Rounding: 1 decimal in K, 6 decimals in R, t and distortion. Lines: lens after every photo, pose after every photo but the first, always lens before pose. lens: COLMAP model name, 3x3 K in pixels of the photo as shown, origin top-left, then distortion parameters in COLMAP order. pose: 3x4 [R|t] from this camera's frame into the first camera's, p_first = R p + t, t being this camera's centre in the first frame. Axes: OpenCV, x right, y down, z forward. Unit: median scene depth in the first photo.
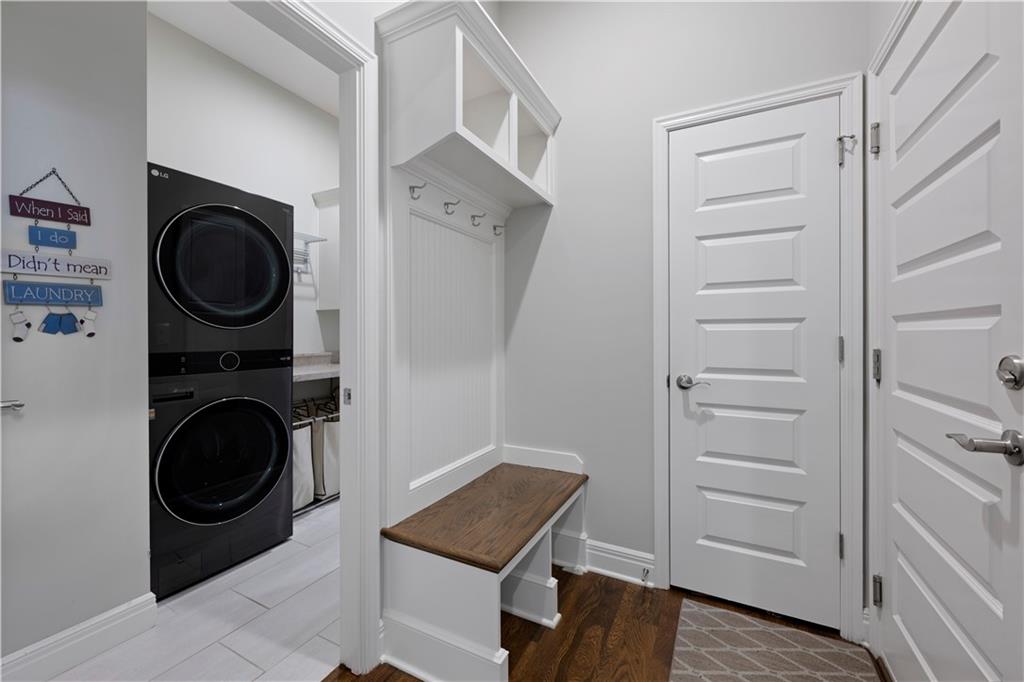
lens RADIAL K [[410.3, 0, 514.5], [0, 410.3, 337.3], [0, 0, 1]] dist [0.002118, 0.001055]
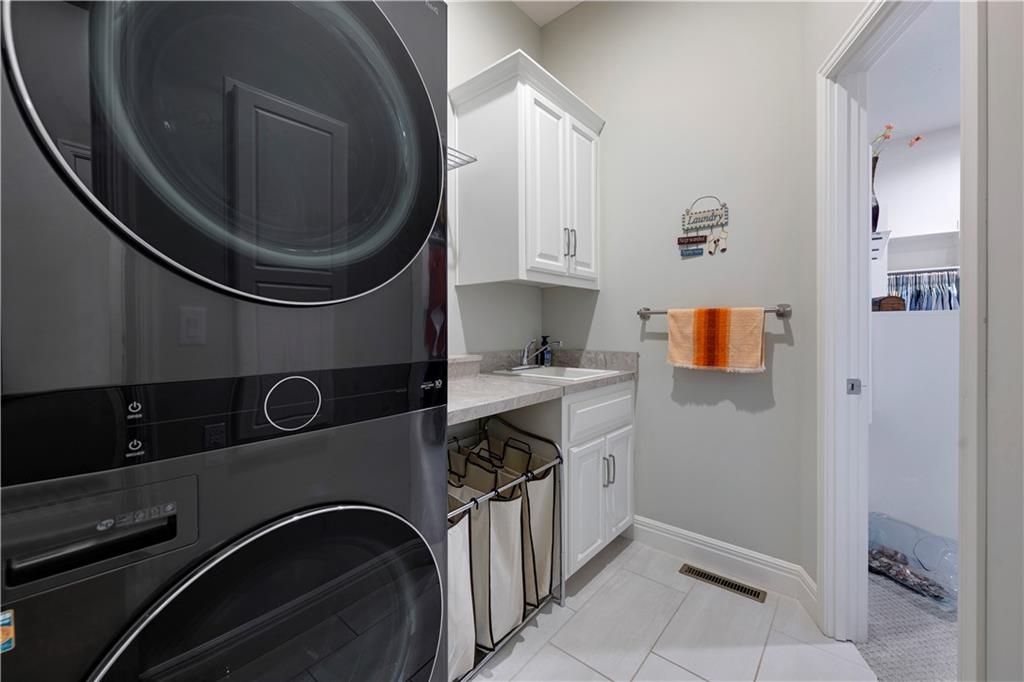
lens RADIAL K [[410.3, 0, 509.4], [0, 410.3, 334.4], [0, 0, 1]] dist [0.002118, 0.001055]
pose [[0.974292, 0.002025, -0.225279, -0.366056], [0.000578, 0.999934, 0.011487, -0.001194], [0.225287, -0.011322, 0.974227, 0.583790]]
